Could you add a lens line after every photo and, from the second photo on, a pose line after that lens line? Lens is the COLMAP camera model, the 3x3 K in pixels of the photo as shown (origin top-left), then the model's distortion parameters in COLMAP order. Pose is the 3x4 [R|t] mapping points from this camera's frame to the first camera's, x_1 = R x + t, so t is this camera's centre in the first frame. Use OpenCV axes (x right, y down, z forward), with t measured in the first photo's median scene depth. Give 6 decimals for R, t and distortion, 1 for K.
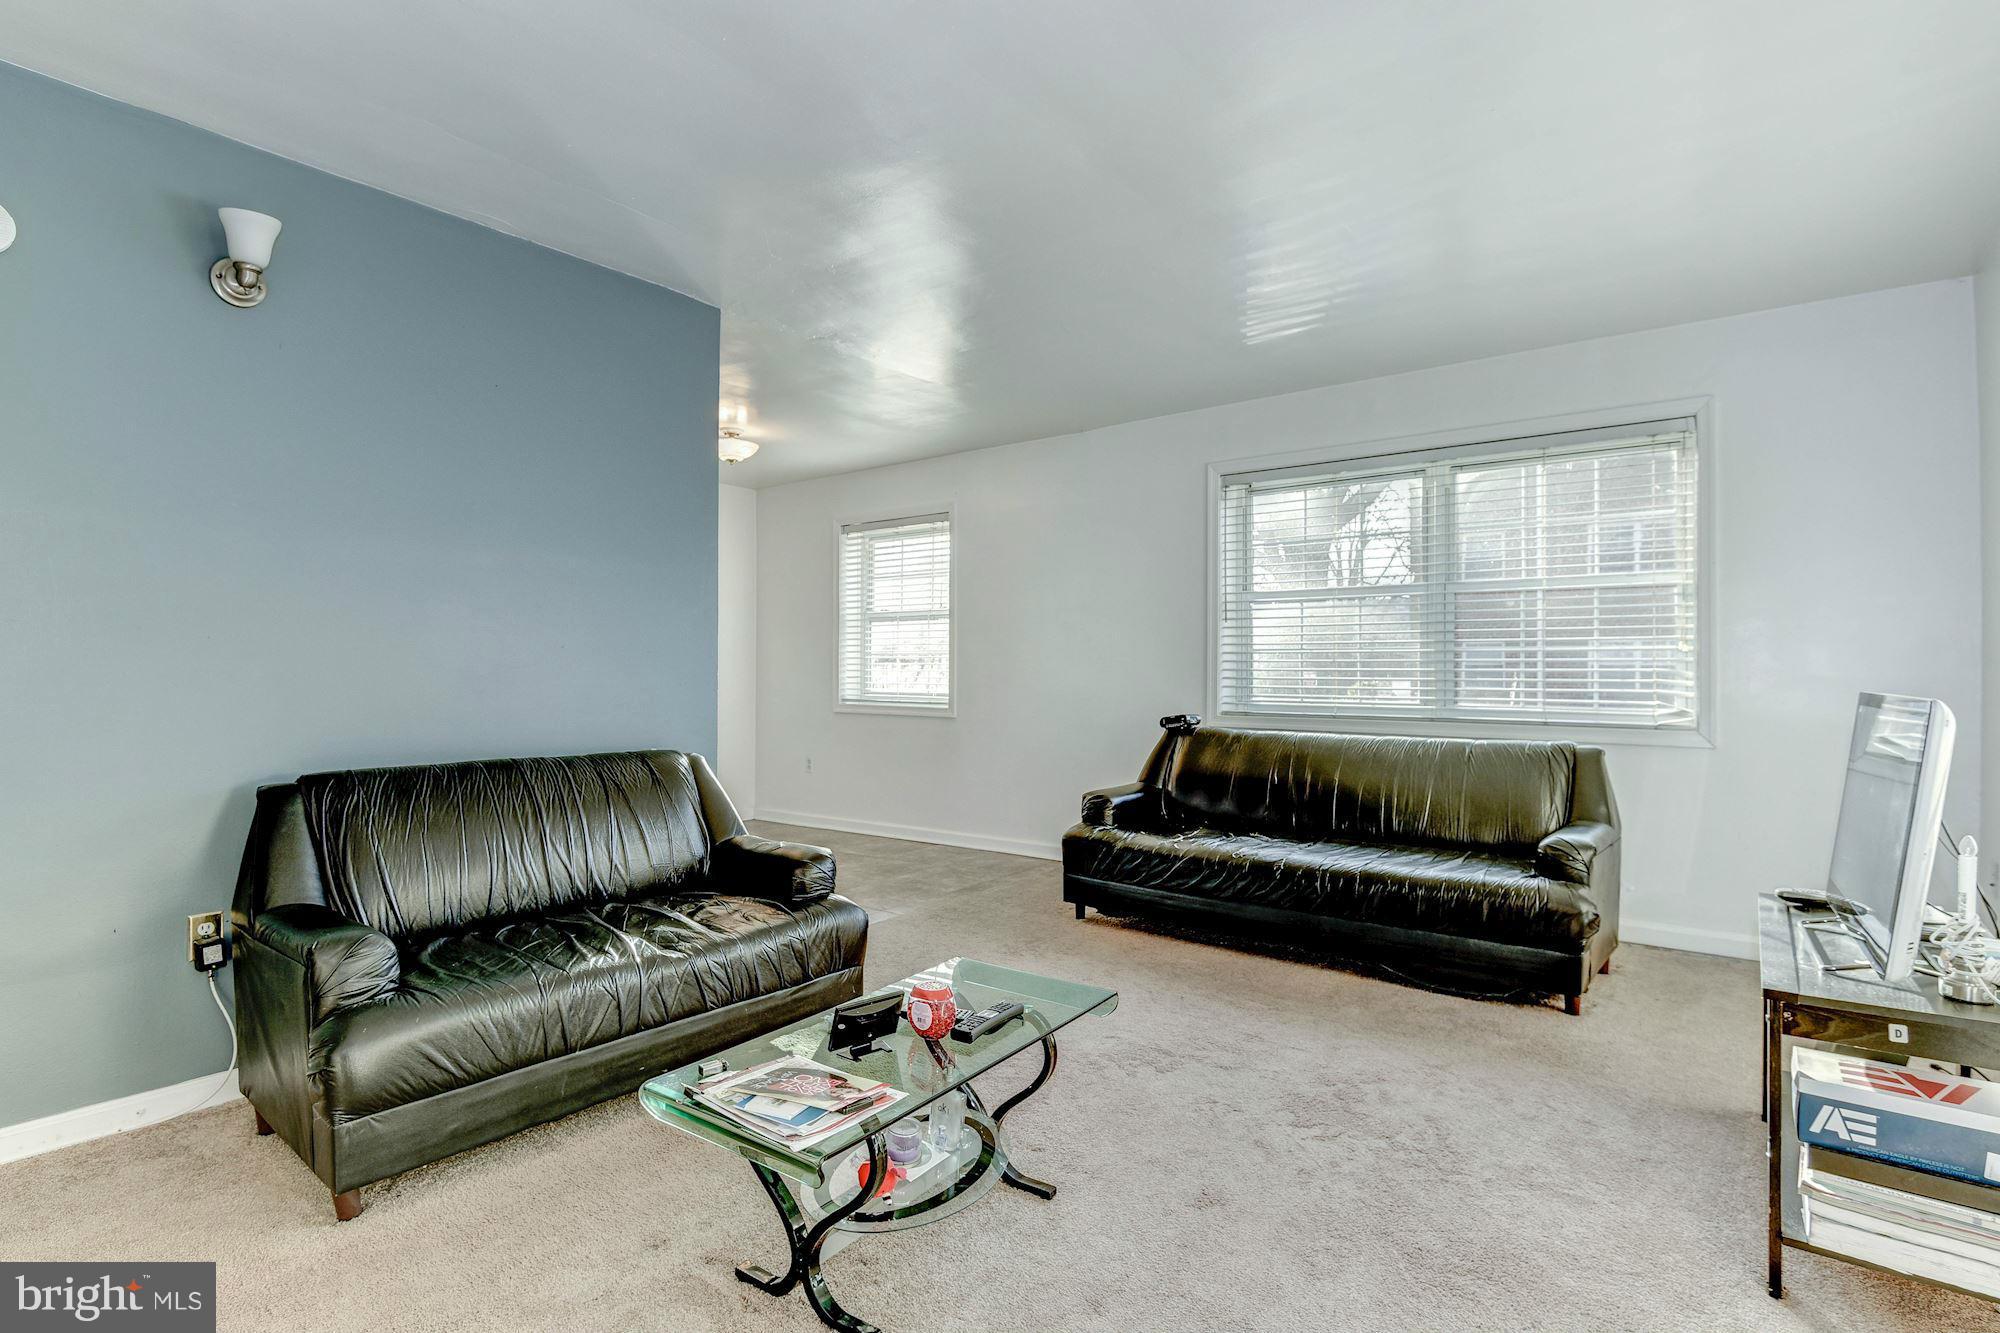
lens RADIAL K [[999.4, 0, 1001.1], [0, 999.4, 665.8], [0, 0, 1]] dist [-0.021627, -0.002136]
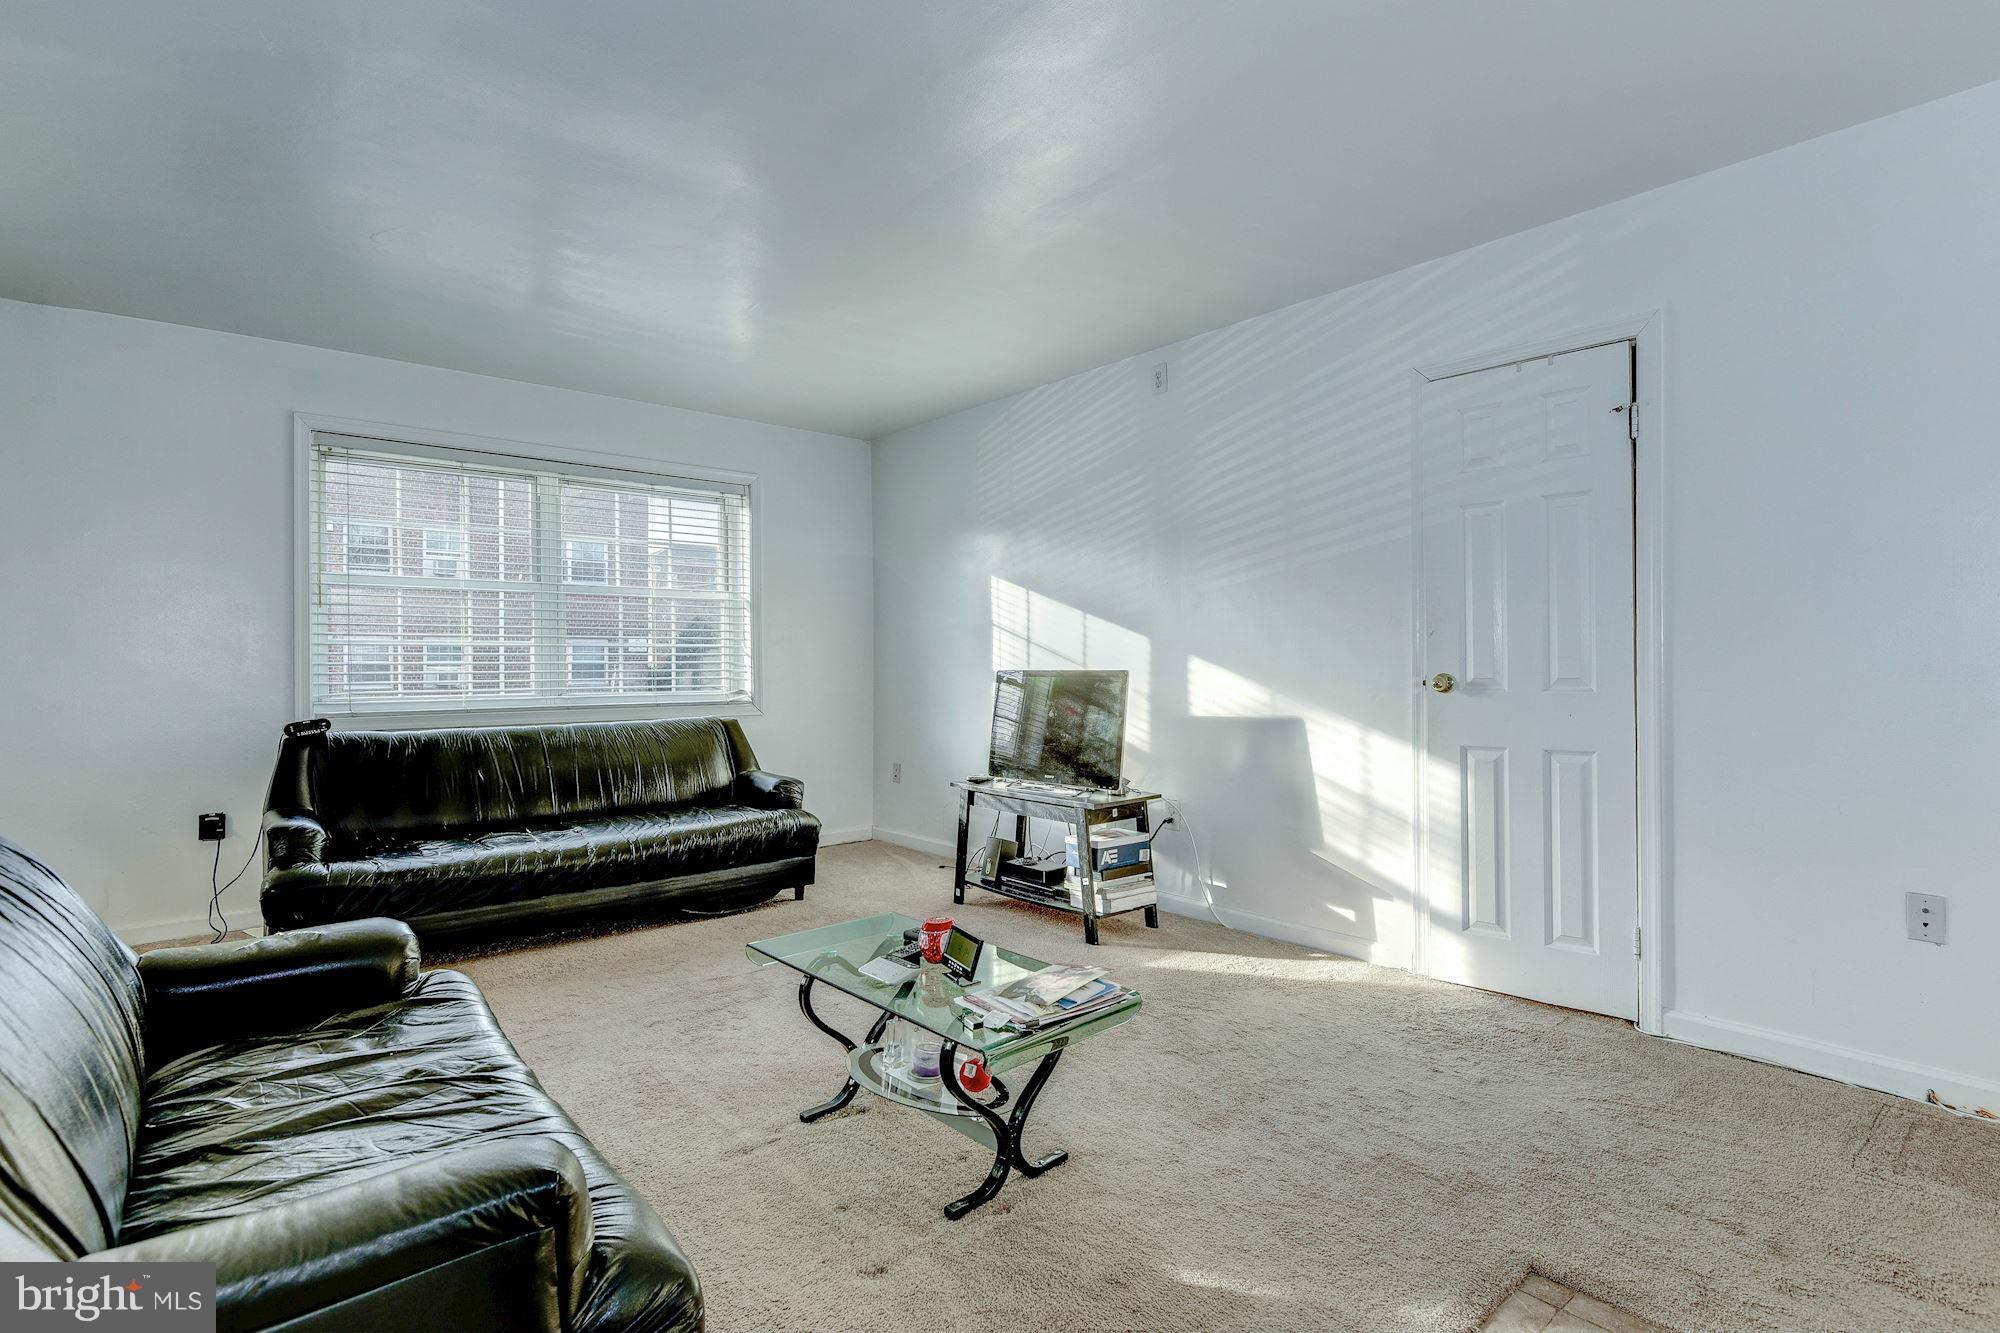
lens RADIAL K [[999.4, 0, 997.8], [0, 999.4, 668.9], [0, 0, 1]] dist [-0.021627, -0.002136]
pose [[0.164310, -0.007900, 0.986377, -0.676090], [0.005118, 0.999961, 0.007156, 0.006620], [-0.986395, 0.003872, 0.164344, 0.402073]]
